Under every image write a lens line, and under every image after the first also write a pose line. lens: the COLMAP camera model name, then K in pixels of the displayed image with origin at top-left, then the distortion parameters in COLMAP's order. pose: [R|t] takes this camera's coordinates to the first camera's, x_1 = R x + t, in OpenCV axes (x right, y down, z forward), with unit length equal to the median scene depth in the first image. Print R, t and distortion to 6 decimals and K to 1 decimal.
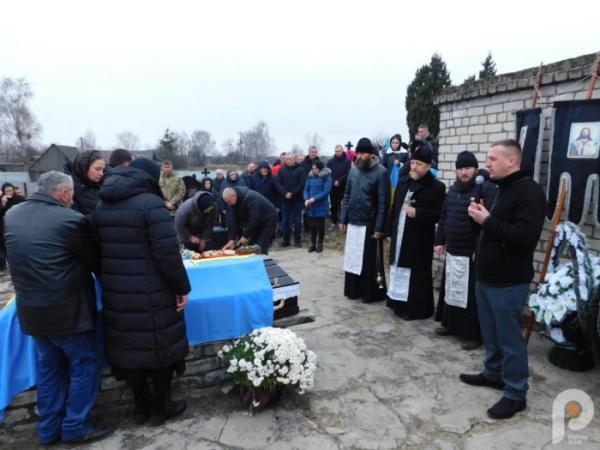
lens RADIAL K [[446.6, 0, 303.0], [0, 446.6, 224.7], [0, 0, 1]] dist [-0.008759, 0.009178]
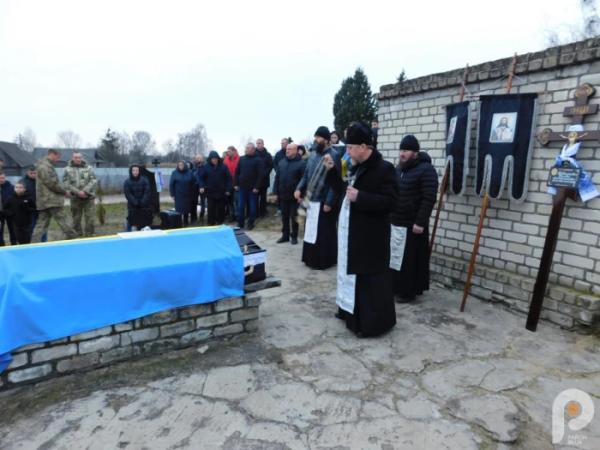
lens RADIAL K [[399.4, 0, 303.9], [0, 399.4, 224.4], [0, 0, 1]] dist [-0.044166, 0.019280]
pose [[0.986781, -0.006048, 0.161943, -0.065163], [0.003865, 0.999897, 0.013796, 0.046673], [-0.162010, -0.012988, 0.986704, 0.028272]]
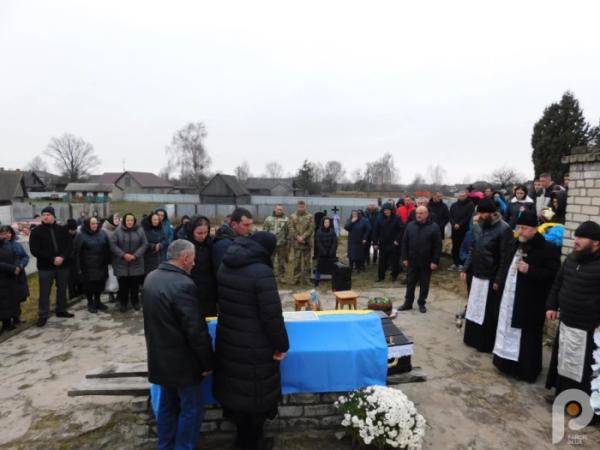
lens RADIAL K [[399.4, 0, 299.5], [0, 399.4, 225.2], [0, 0, 1]] dist [-0.044166, 0.019280]
pose [[0.953837, 0.046533, -0.296697, 0.000179], [-0.060641, 0.997416, -0.038517, -0.084298], [0.294139, 0.054731, 0.954194, 0.000376]]
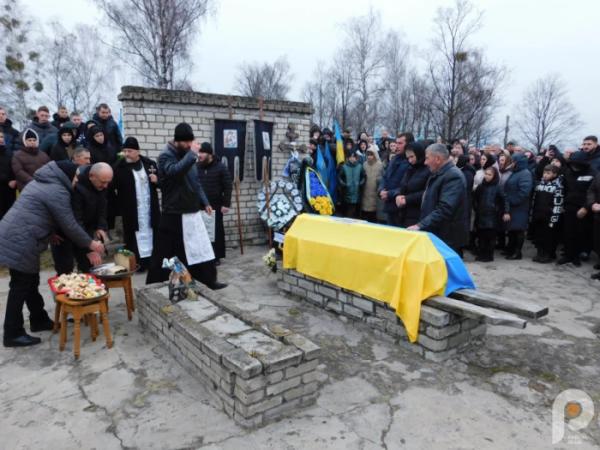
lens RADIAL K [[446.6, 0, 302.0], [0, 446.6, 228.2], [0, 0, 1]] dist [-0.008759, 0.009178]
pose [[-0.230216, -0.135617, 0.963643, -1.253617], [0.140072, 0.975312, 0.170723, -0.105470], [-0.963006, 0.174283, -0.205537, 1.145733]]
